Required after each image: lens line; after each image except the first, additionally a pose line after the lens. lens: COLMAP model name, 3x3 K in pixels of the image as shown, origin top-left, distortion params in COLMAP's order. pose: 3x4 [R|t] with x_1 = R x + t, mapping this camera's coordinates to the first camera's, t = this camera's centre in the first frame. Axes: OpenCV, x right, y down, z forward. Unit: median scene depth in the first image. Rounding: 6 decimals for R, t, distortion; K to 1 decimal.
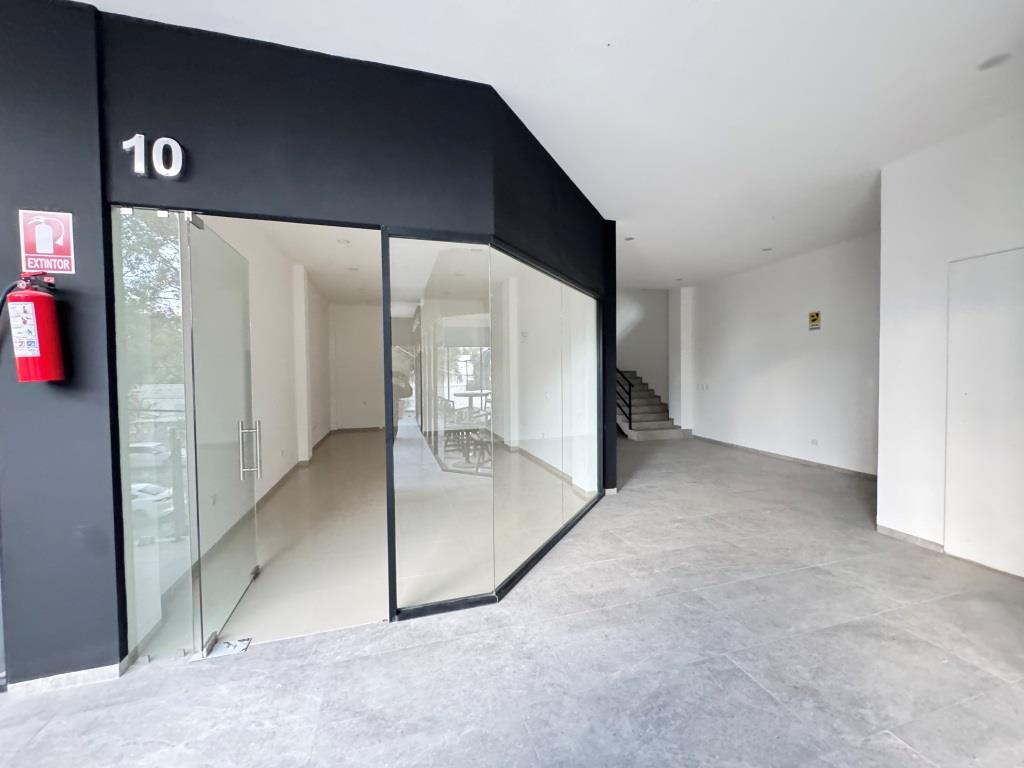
lens RADIAL K [[407.1, 0, 512.0], [0, 407.1, 384.3], [0, 0, 1]] dist [-0.002241, 0.000613]
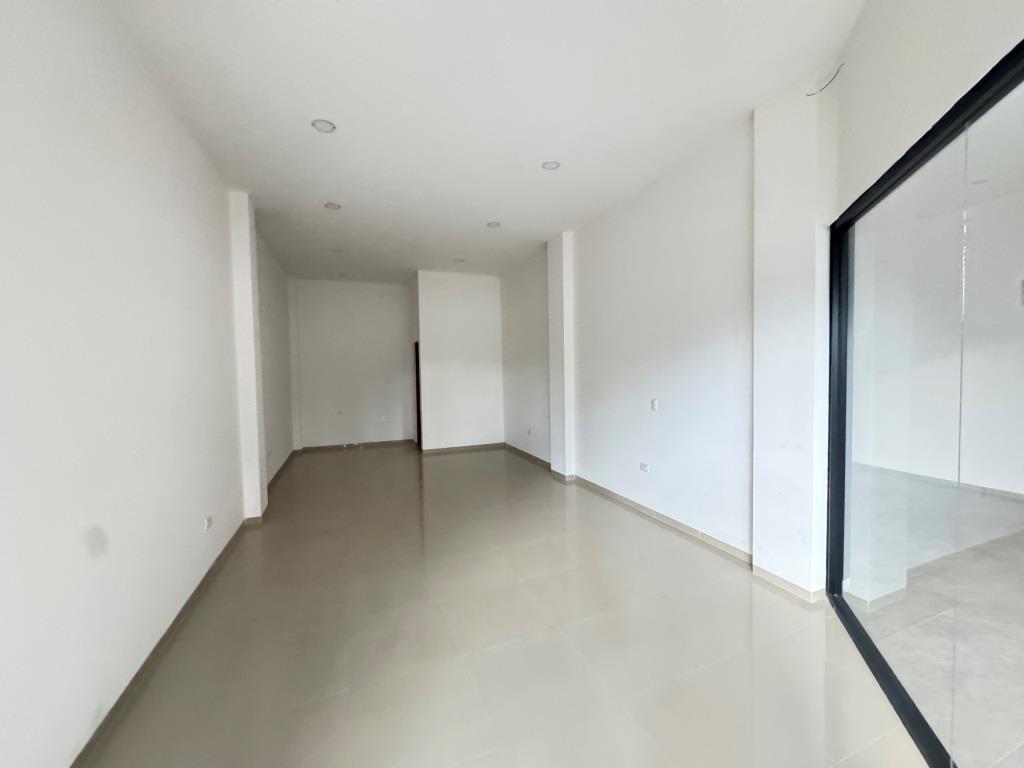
lens RADIAL K [[407.1, 0, 514.6], [0, 407.1, 384.2], [0, 0, 1]] dist [-0.002241, 0.000613]
pose [[0.995611, -0.010205, 0.093028, -0.175605], [0.009554, 0.999927, 0.007450, -0.012223], [-0.093097, -0.006529, 0.995636, 0.356403]]
